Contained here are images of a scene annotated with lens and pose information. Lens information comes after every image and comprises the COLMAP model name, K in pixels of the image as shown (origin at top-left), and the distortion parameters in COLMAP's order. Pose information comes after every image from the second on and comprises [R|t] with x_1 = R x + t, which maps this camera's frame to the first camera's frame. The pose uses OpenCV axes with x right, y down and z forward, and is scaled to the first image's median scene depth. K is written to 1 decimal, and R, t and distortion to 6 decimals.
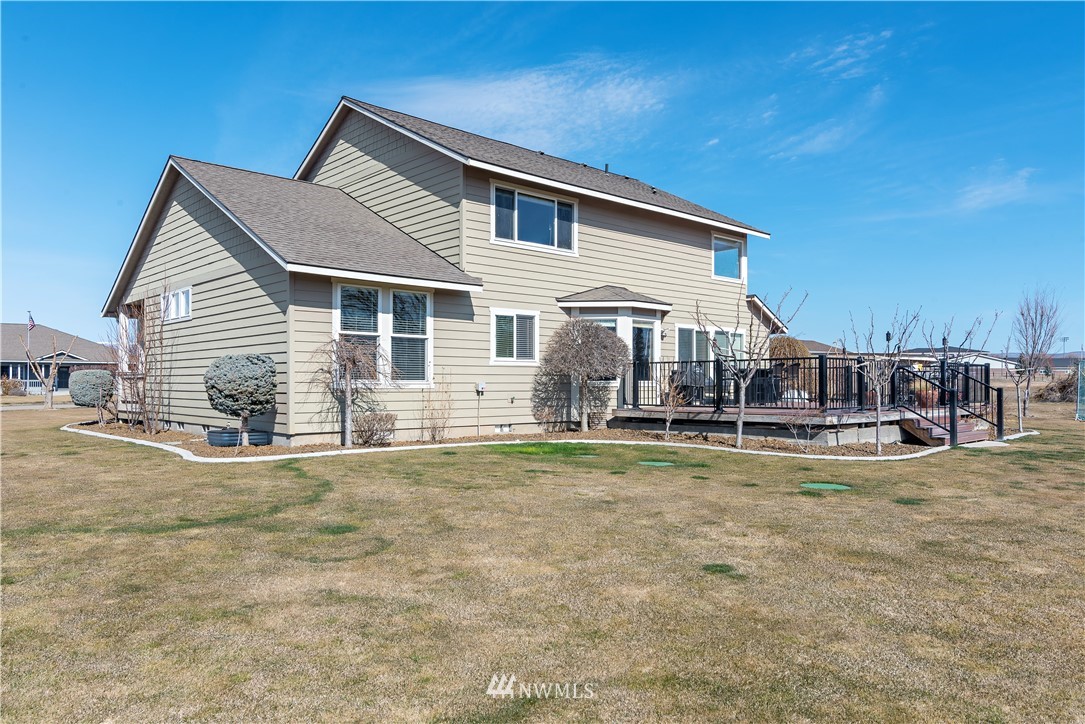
lens RADIAL K [[752.2, 0, 543.4], [0, 752.2, 377.5], [0, 0, 1]] dist [-0.000468, -0.000012]
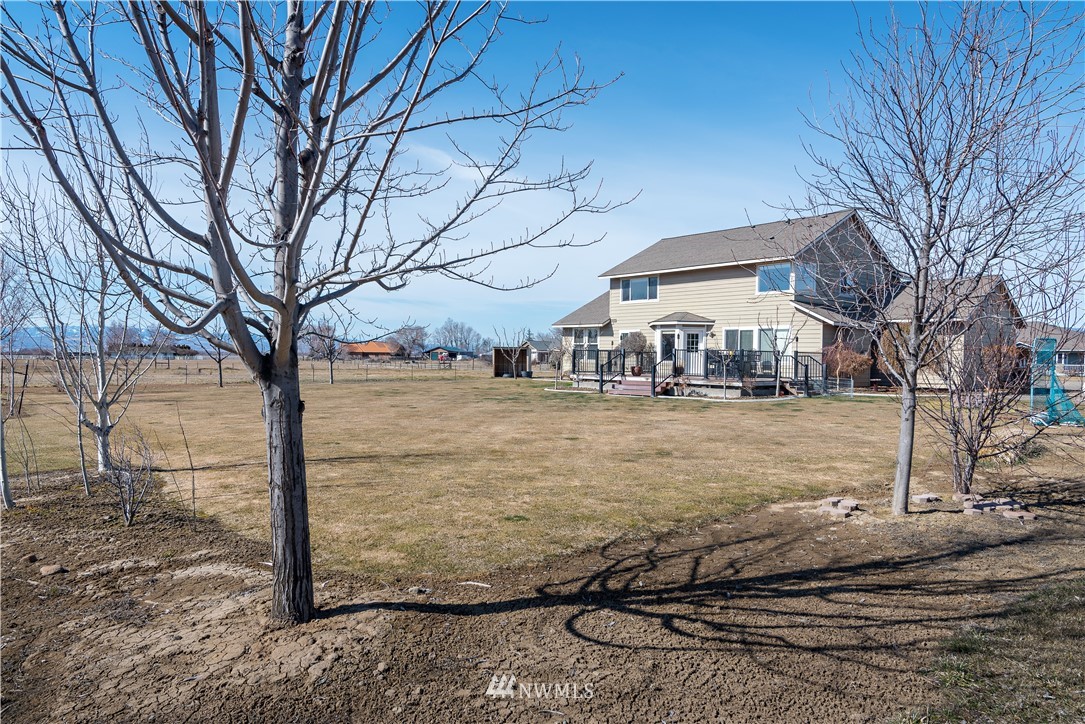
lens RADIAL K [[672.1, 0, 525.1], [0, 672.1, 365.2], [0, 0, 1]] dist [0.000908, -0.001065]
pose [[-0.048574, 0.012116, -0.998746, 1.985206], [-0.004265, 0.999915, 0.012338, -0.004636], [0.998810, 0.004859, -0.048518, 0.735681]]
